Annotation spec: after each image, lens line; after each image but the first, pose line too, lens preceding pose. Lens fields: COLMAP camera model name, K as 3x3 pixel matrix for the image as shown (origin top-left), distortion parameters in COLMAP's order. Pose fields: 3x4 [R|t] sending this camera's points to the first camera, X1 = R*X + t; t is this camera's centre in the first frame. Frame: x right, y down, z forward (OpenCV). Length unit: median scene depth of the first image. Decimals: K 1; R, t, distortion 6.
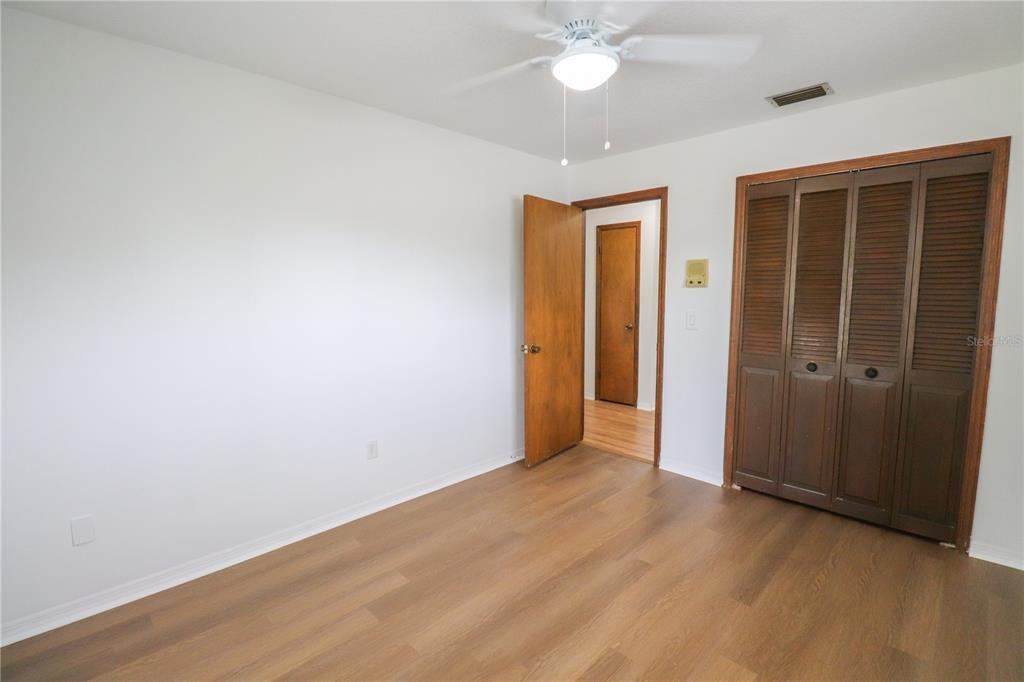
lens RADIAL K [[478.7, 0, 521.9], [0, 478.7, 341.8], [0, 0, 1]] dist [0.000141, -0.000167]
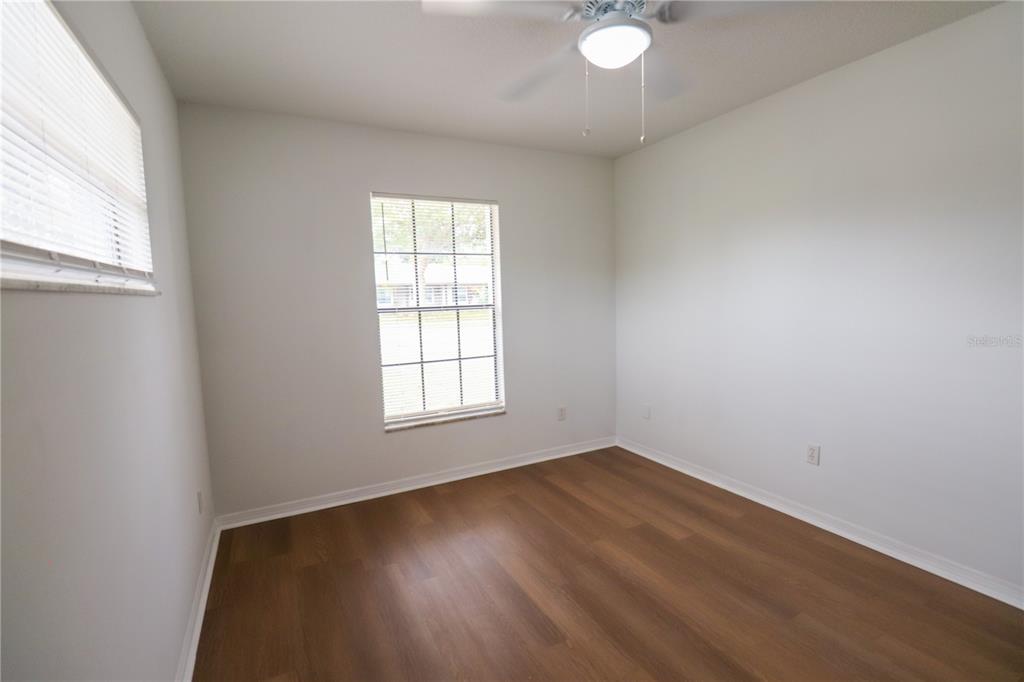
lens RADIAL K [[478.7, 0, 521.9], [0, 478.7, 341.8], [0, 0, 1]] dist [0.000141, -0.000167]
pose [[-0.322858, 0.102880, -0.940839, 0.911125], [-0.054361, 0.990418, 0.126956, -0.096178], [0.944885, 0.092133, -0.314172, 0.955538]]
